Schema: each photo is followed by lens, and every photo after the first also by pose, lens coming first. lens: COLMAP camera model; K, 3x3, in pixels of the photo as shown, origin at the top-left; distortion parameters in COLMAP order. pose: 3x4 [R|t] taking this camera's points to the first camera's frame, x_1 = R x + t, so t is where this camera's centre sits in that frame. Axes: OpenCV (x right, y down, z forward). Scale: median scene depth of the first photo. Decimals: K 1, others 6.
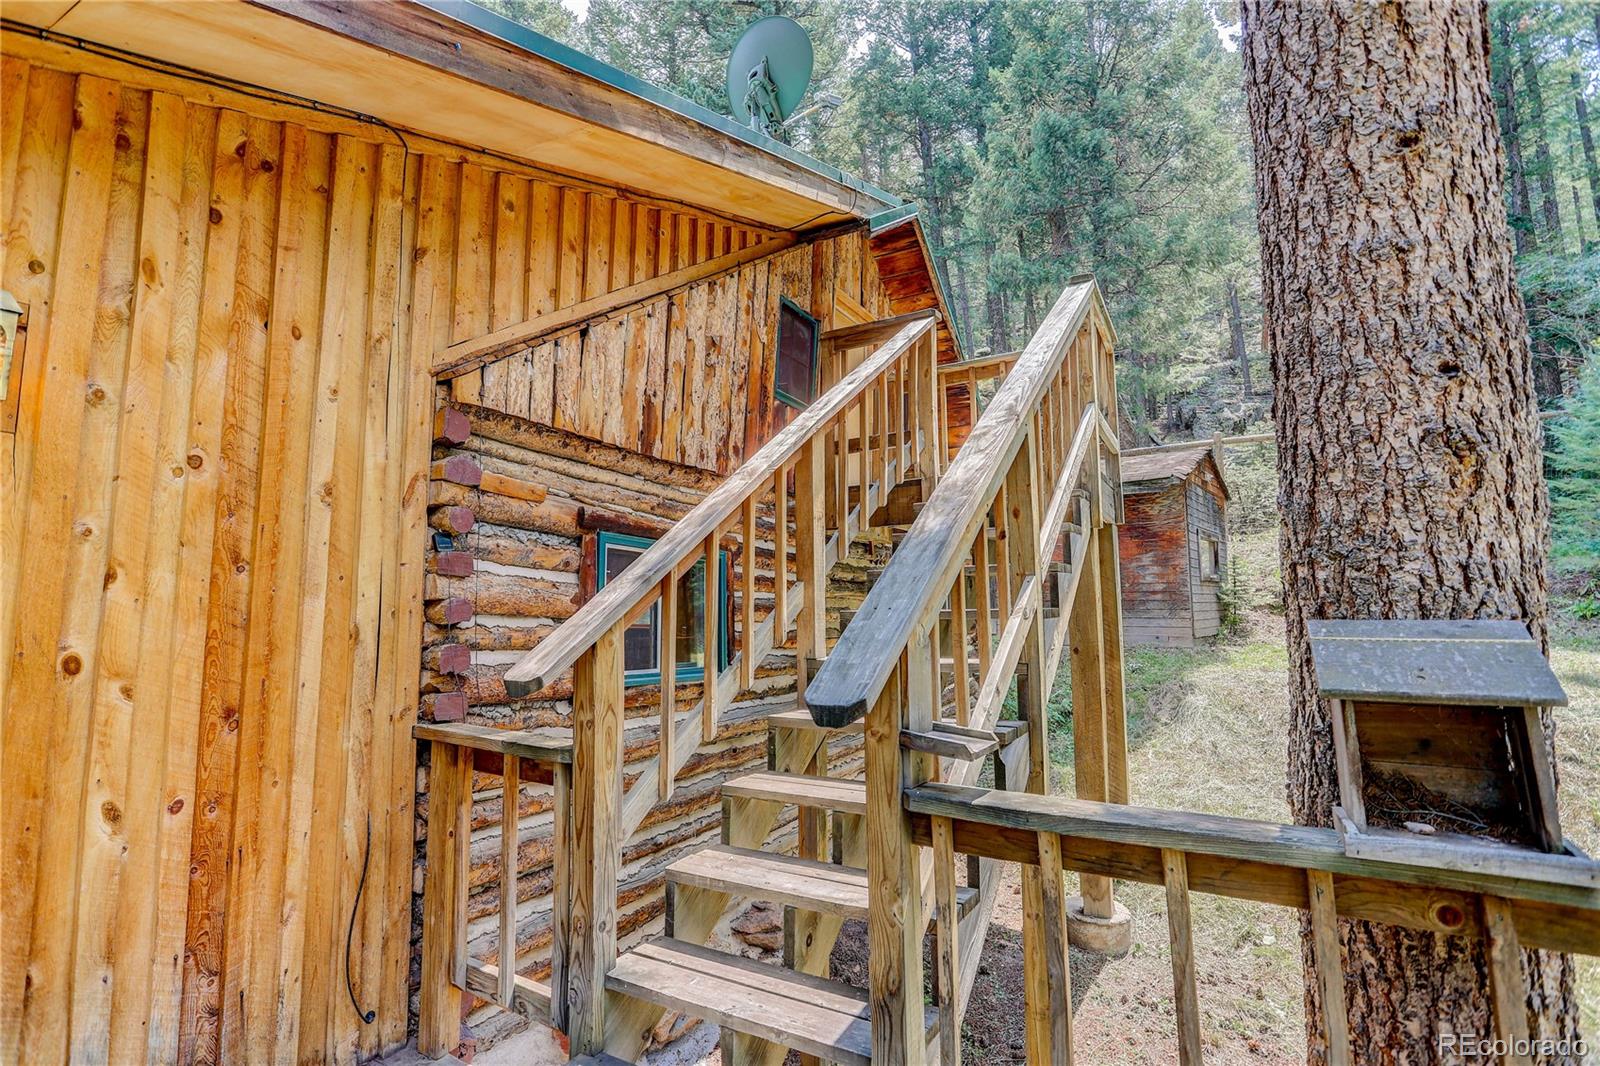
lens RADIAL K [[819.4, 0, 801.4], [0, 819.4, 527.2], [0, 0, 1]] dist [-0.056155, 0.016291]
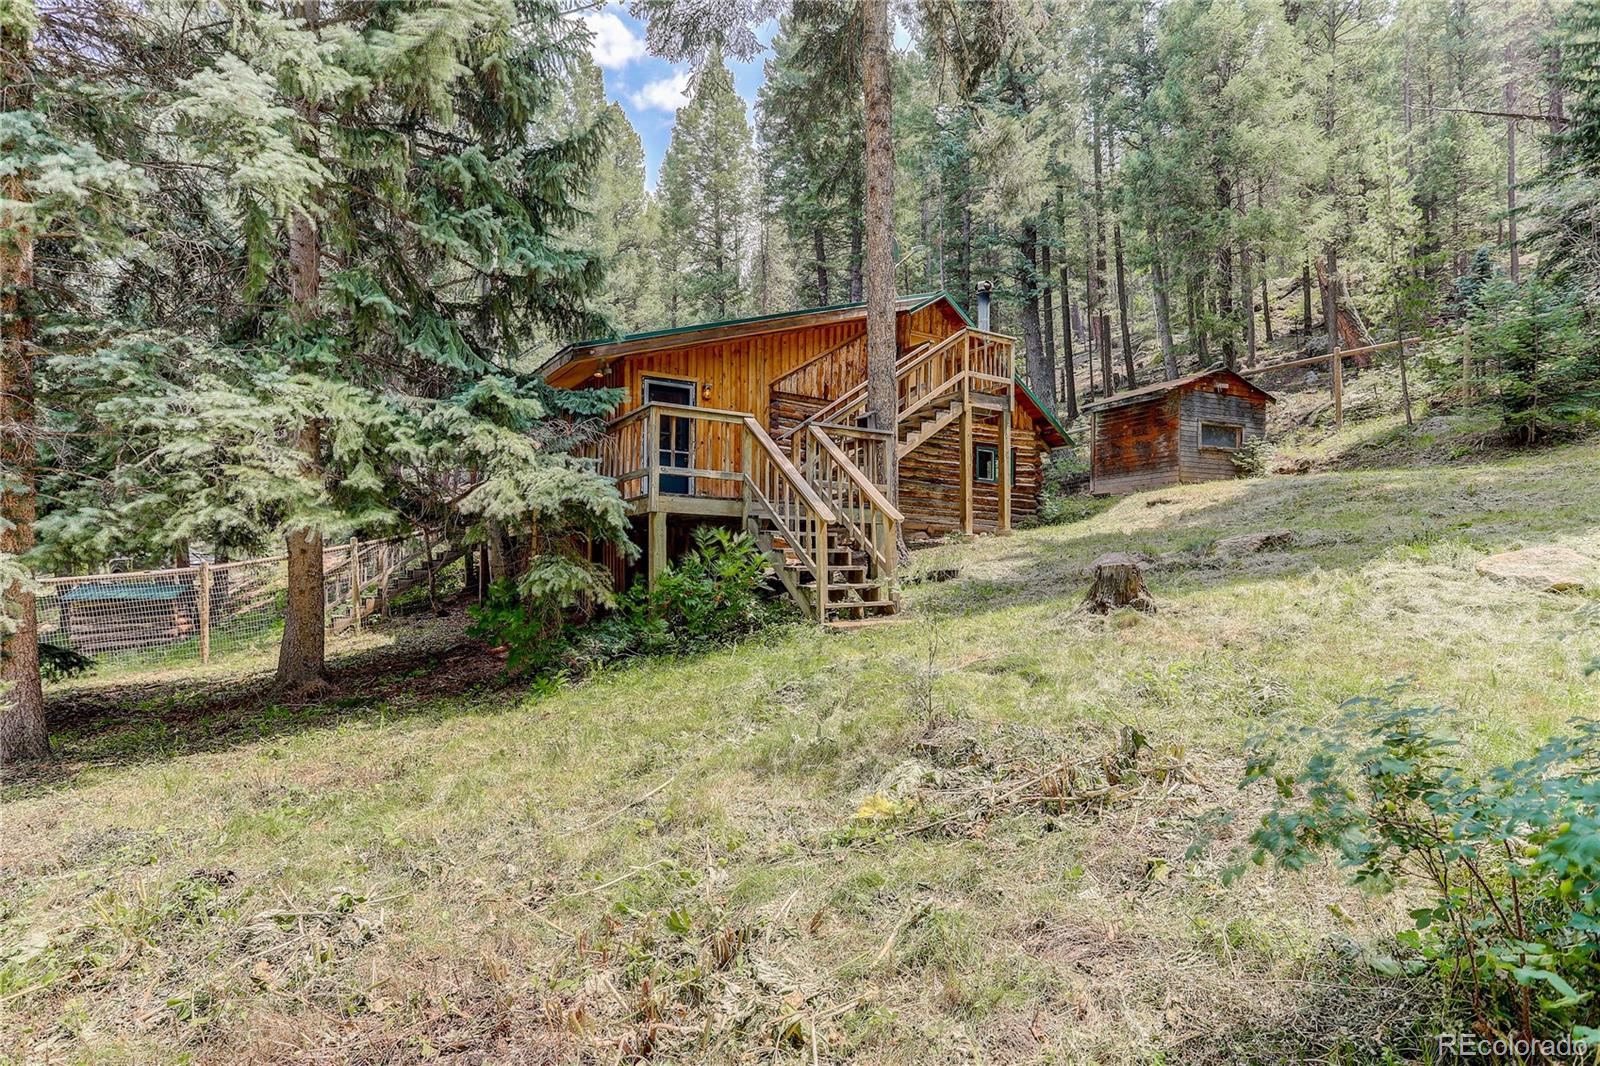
lens RADIAL K [[819.4, 0, 798.7], [0, 819.4, 533.0], [0, 0, 1]] dist [-0.056155, 0.016291]
pose [[0.906818, -0.026852, -0.420666, 1.250266], [0.050131, 0.997756, 0.044377, 0.345112], [0.418531, -0.061331, 0.906129, -2.449635]]
